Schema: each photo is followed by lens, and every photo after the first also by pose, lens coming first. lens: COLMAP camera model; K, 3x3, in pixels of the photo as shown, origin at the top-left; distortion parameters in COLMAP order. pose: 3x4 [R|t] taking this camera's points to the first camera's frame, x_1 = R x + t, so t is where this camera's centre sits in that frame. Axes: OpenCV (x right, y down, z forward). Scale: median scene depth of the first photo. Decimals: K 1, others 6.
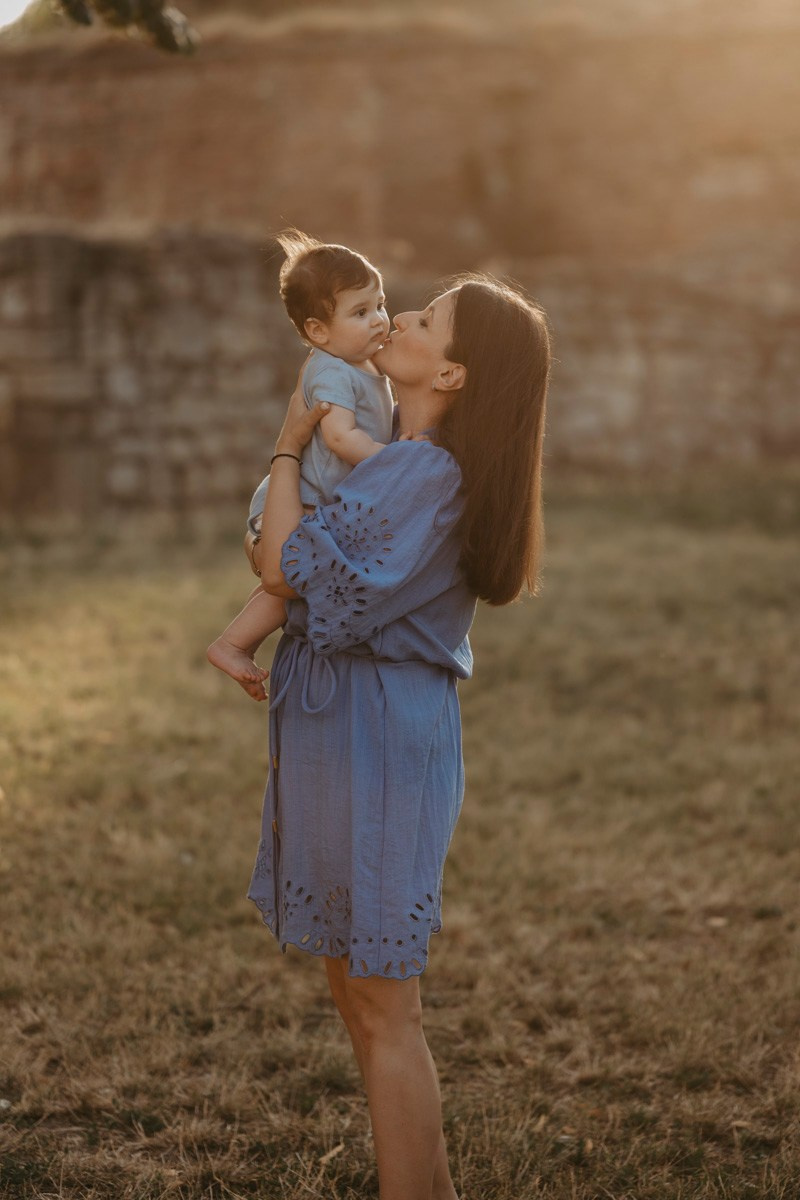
lens RADIAL K [[2913.4, 0, 399.9], [0, 2913.4, 600.0], [0, 0, 1]] dist [0.058280, 0.000000]
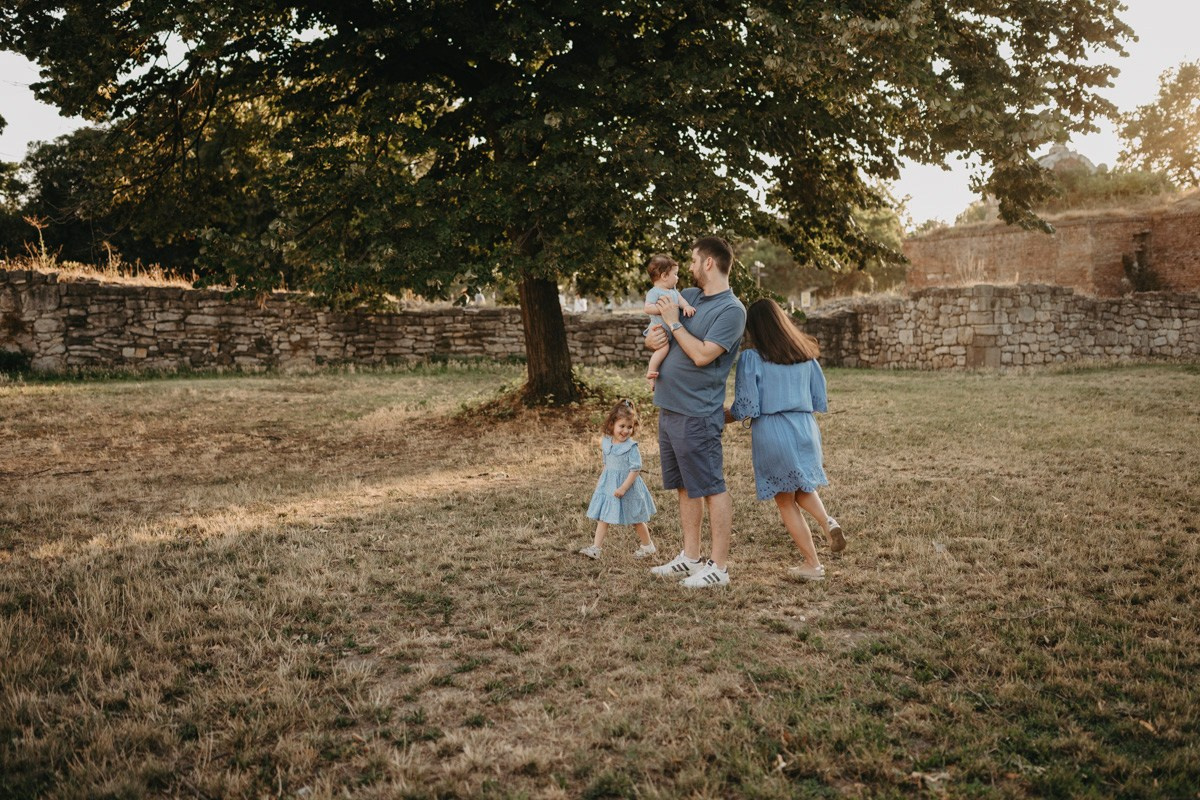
lens RADIAL K [[1207.9, 0, 600.0], [0, 1207.9, 399.3], [0, 0, 1]] dist [-0.003375, 0.000000]
pose [[0.920105, 0.017689, -0.391272, 0.020566], [-0.028572, 0.999349, -0.022009, 0.051985], [0.390628, 0.031430, 0.920012, -0.476809]]
